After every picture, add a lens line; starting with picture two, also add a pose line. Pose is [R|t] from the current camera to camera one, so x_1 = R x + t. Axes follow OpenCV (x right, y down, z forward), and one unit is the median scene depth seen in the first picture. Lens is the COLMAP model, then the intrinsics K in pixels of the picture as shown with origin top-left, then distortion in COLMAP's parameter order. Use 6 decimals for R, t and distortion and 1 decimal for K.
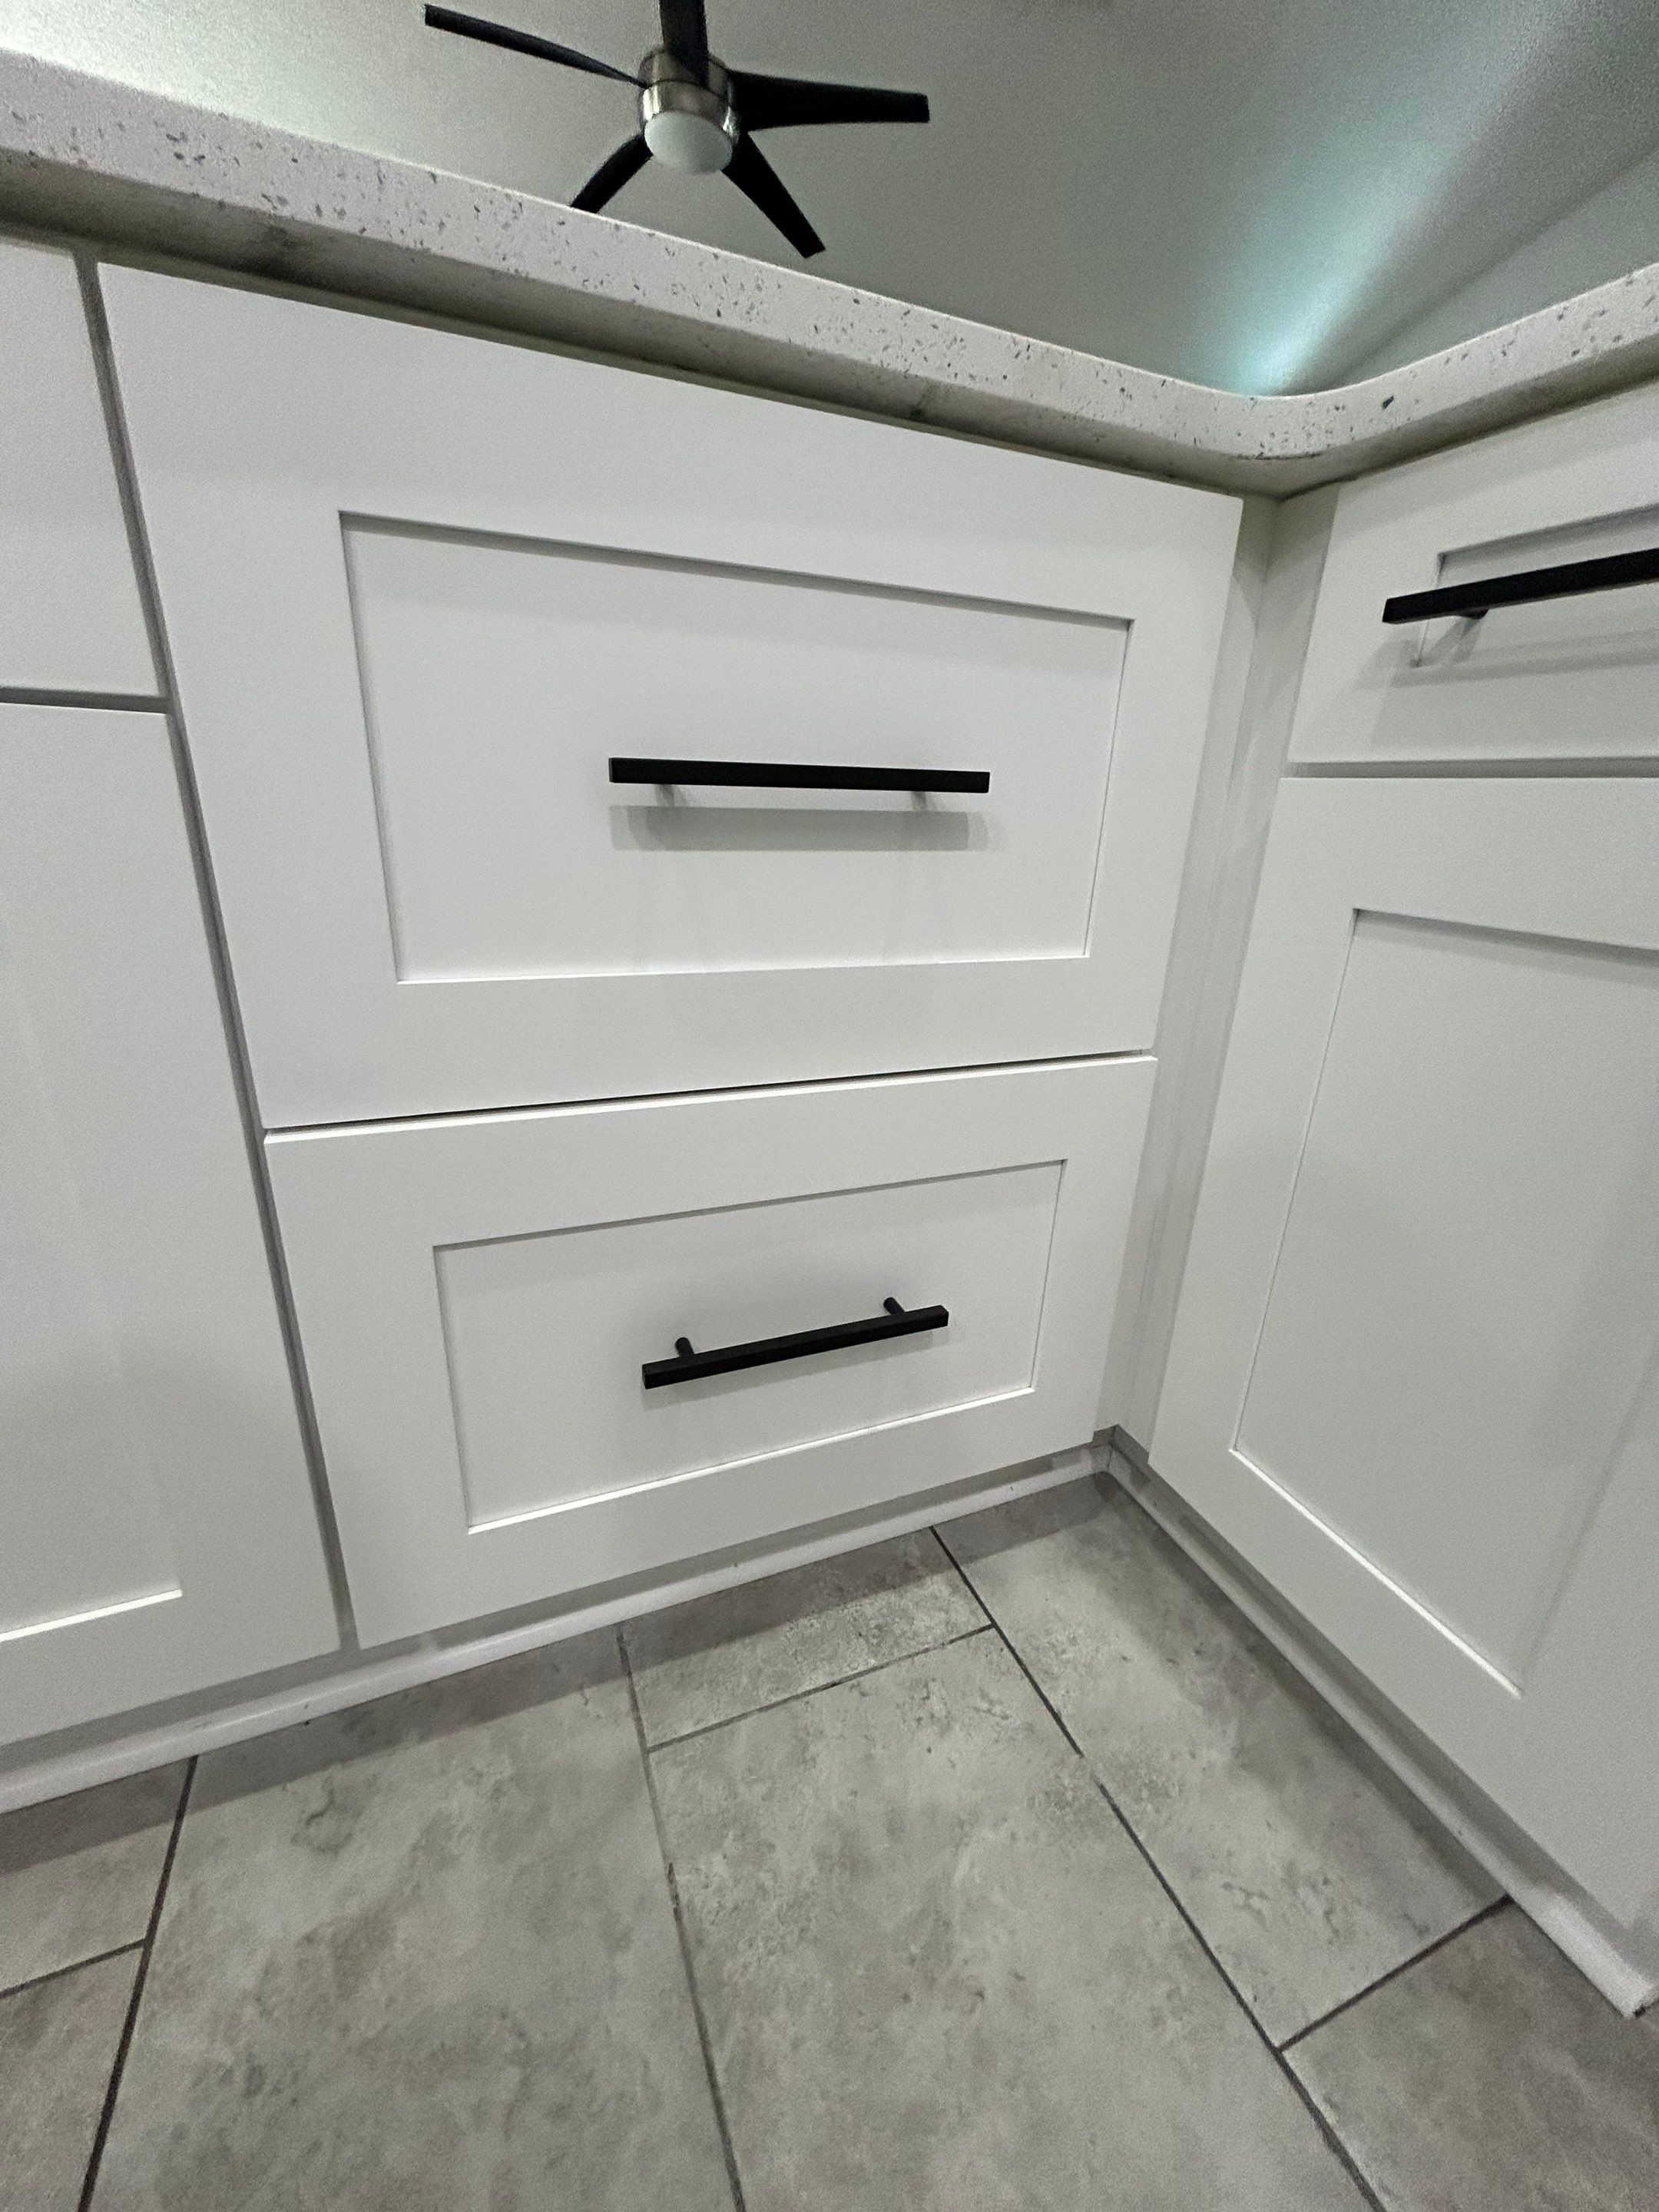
lens RADIAL K [[880.6, 0, 832.9], [0, 880.6, 1109.9], [0, 0, 1]] dist [-0.005222, 0.000932]
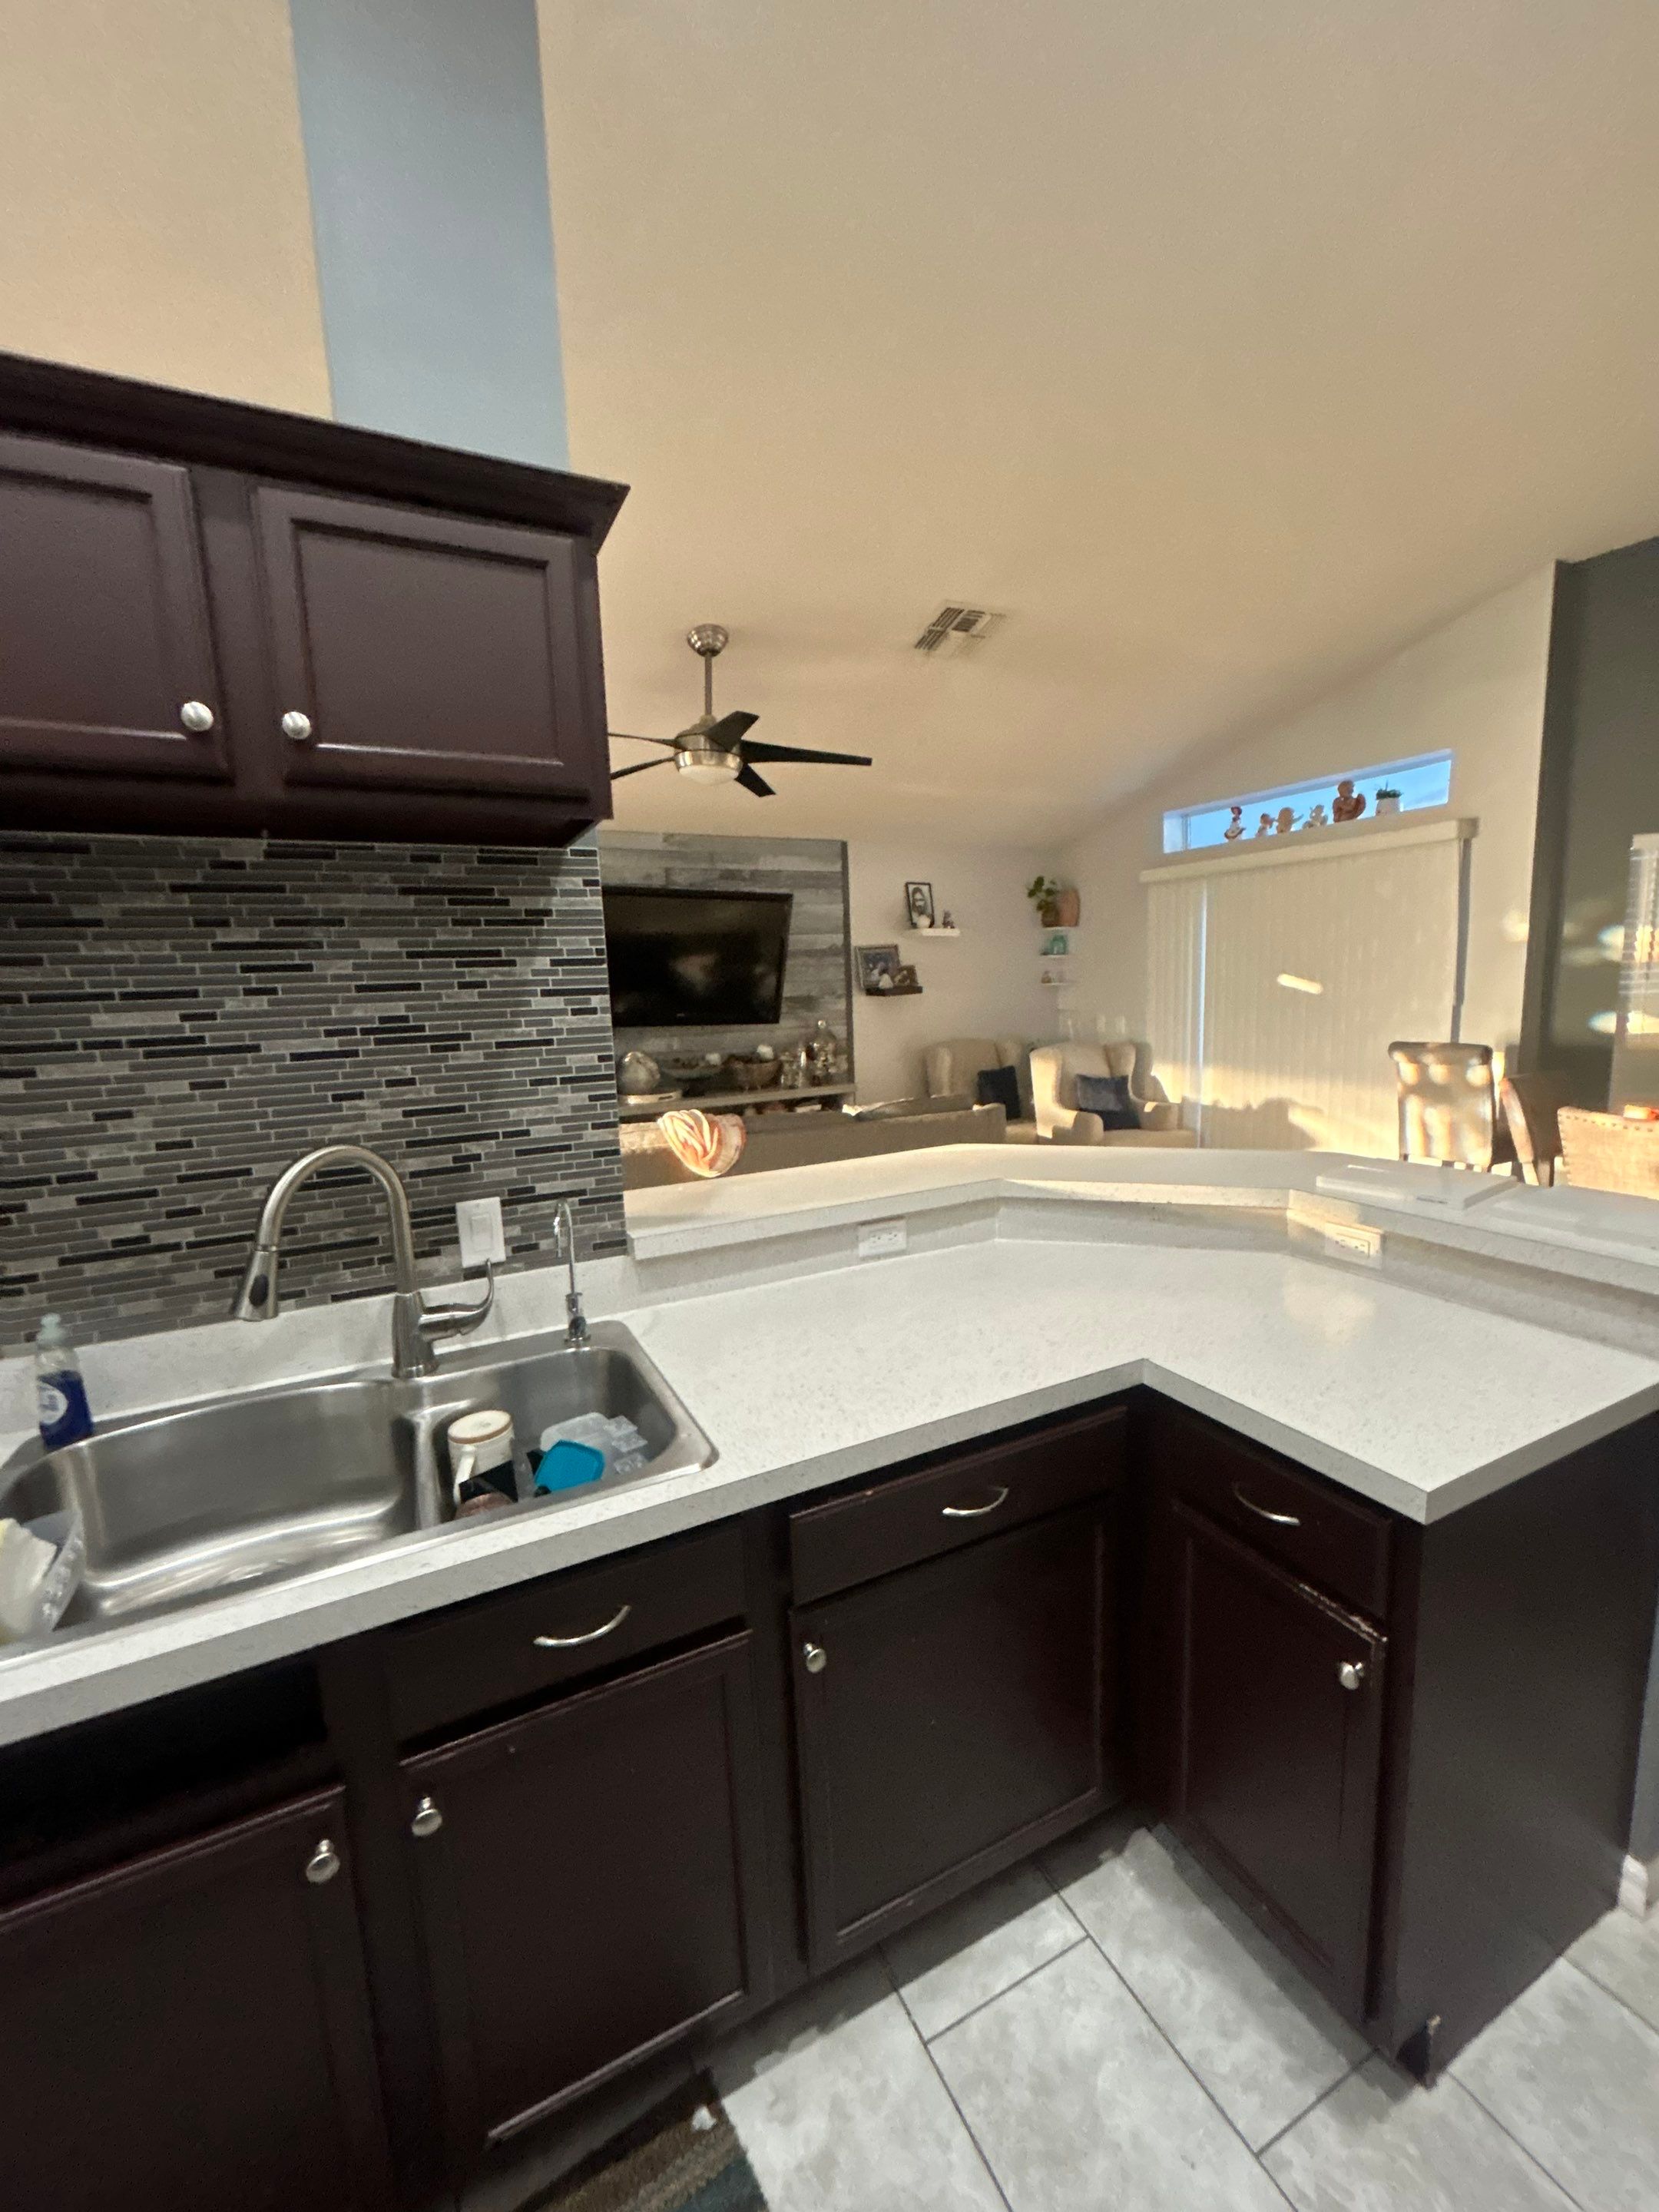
lens RADIAL K [[894.0, 0, 831.2], [0, 894.0, 1099.8], [0, 0, 1]] dist [-0.001603, -0.000077]
pose [[0.994600, -0.089197, 0.053057, -0.353973], [0.098230, 0.974055, -0.203880, -0.934548], [-0.033495, 0.207991, 0.977557, -1.380015]]
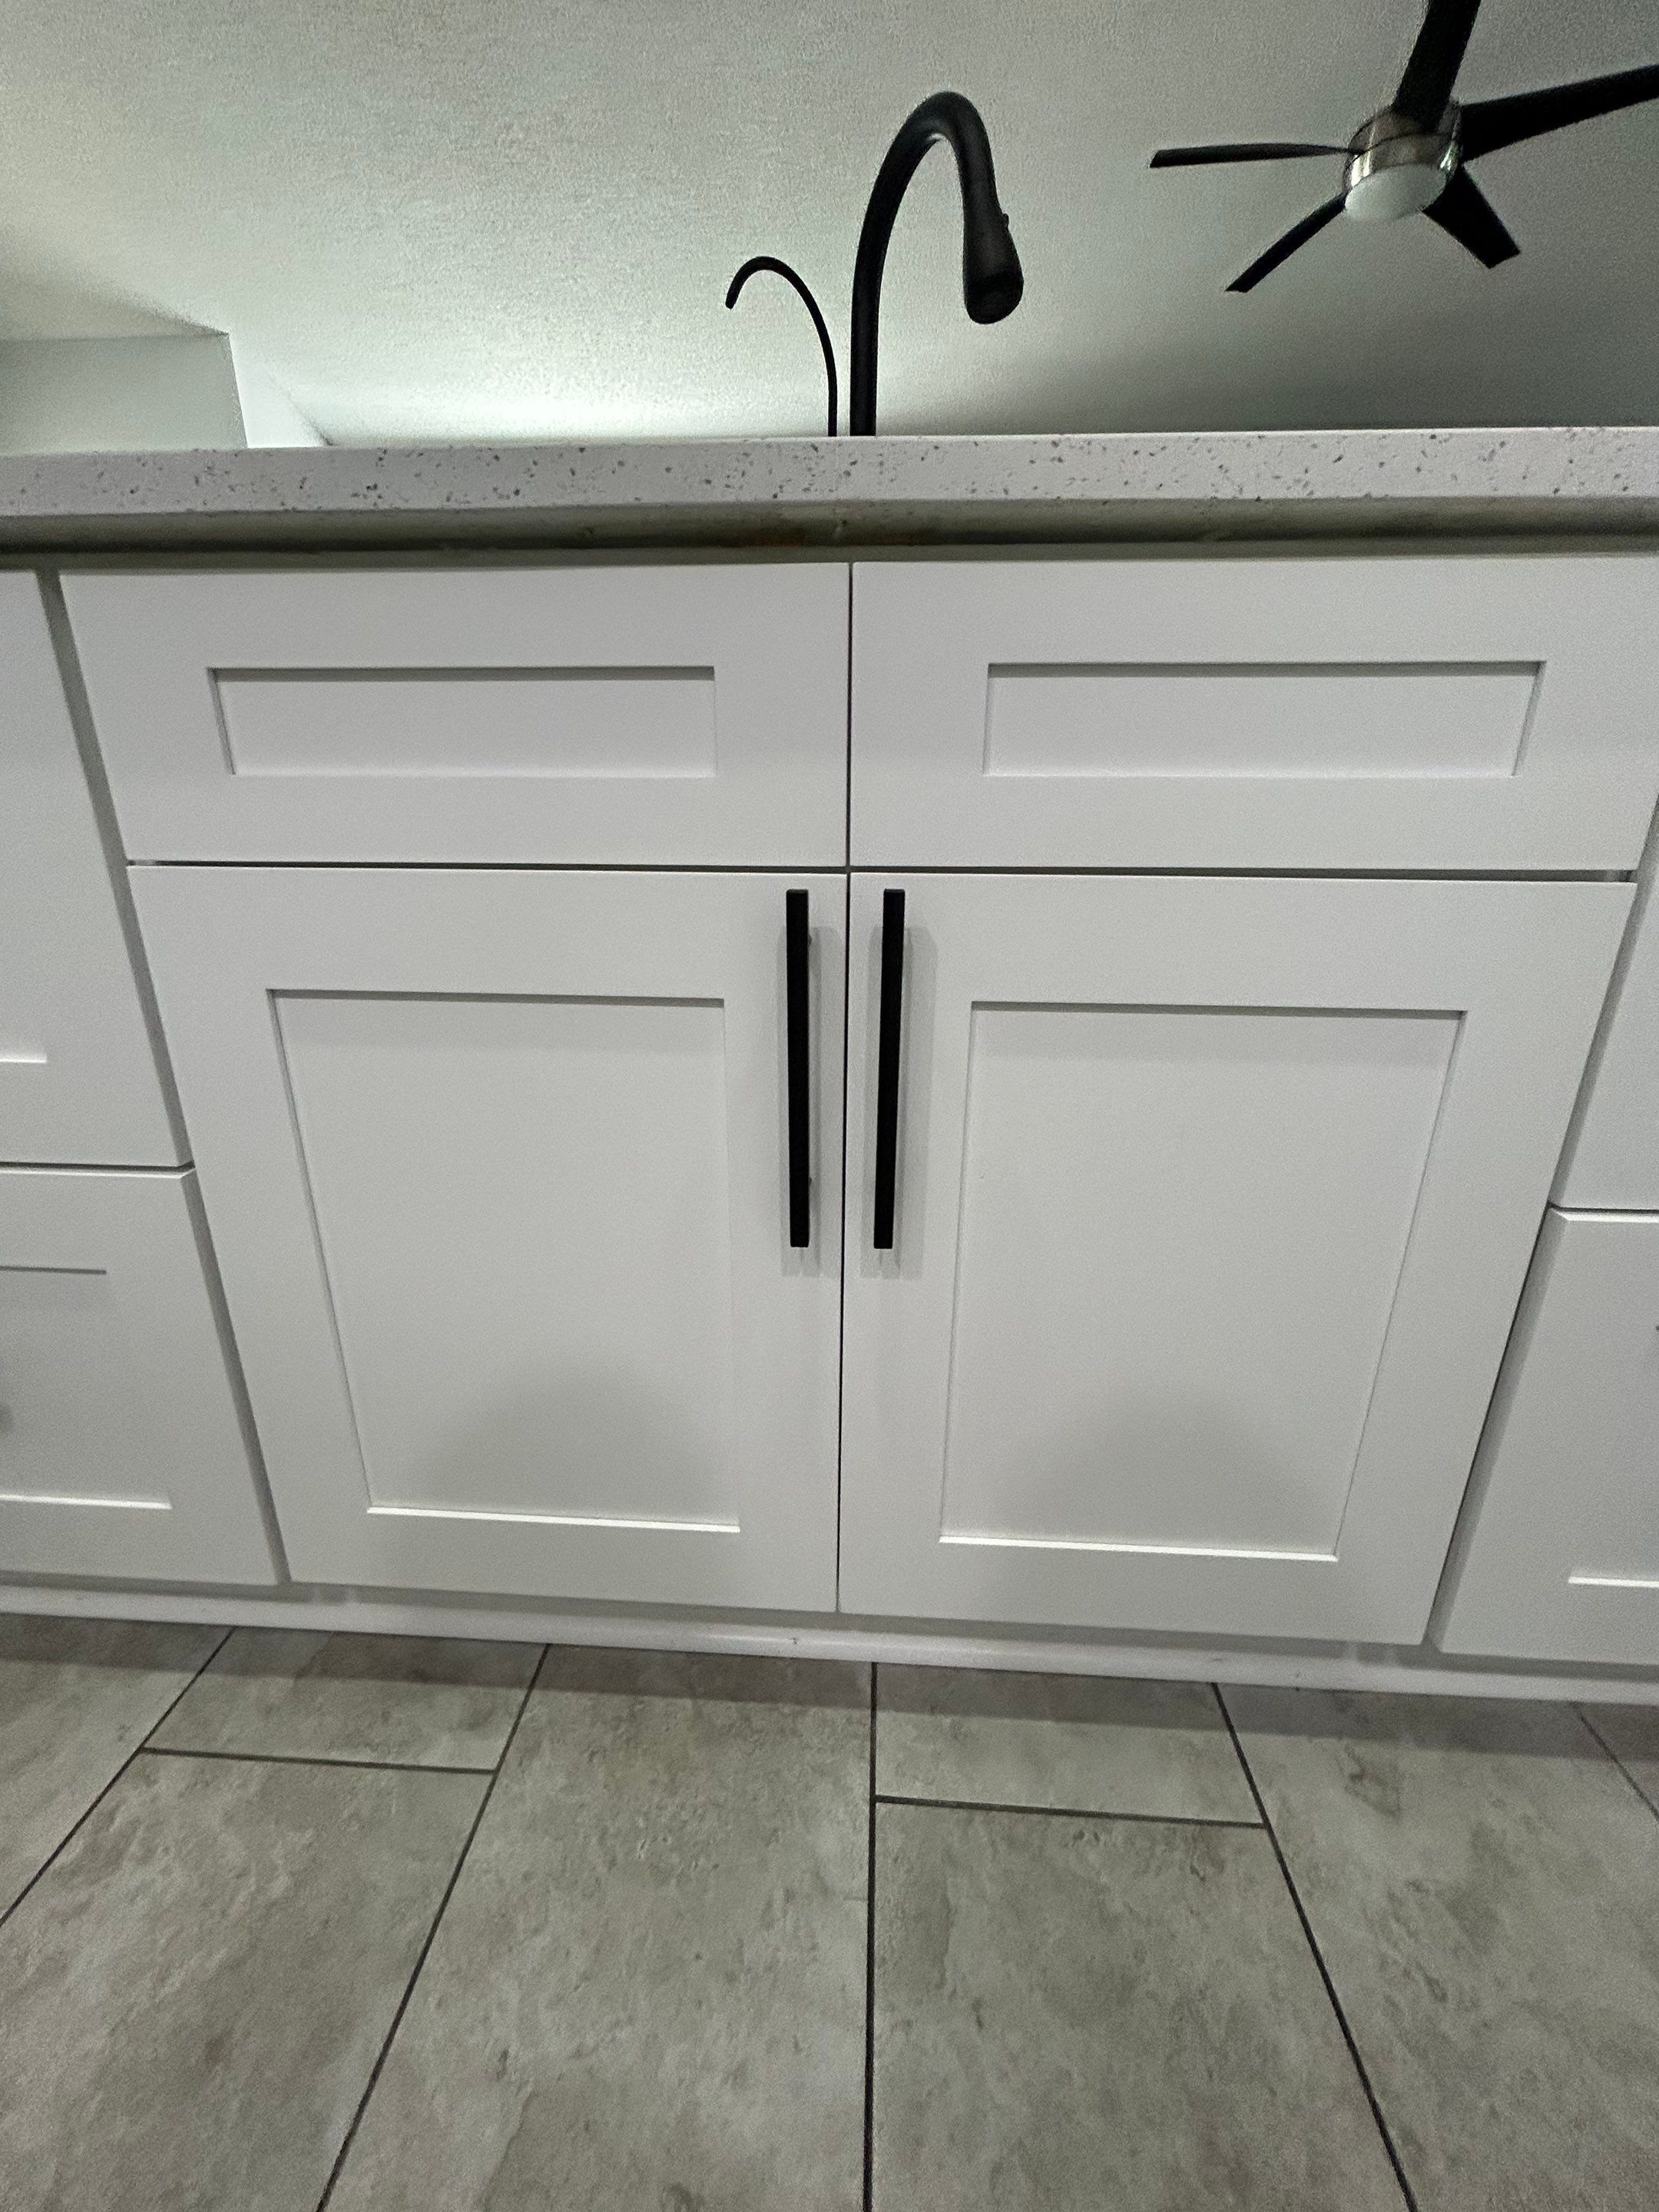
lens RADIAL K [[880.6, 0, 822.2], [0, 880.6, 1117.7], [0, 0, 1]] dist [-0.005222, 0.000932]
pose [[0.894915, 0.108332, -0.432888, -0.787567], [-0.122444, 0.992464, -0.004762, 0.027007], [0.429110, 0.057266, 0.901435, -0.391897]]
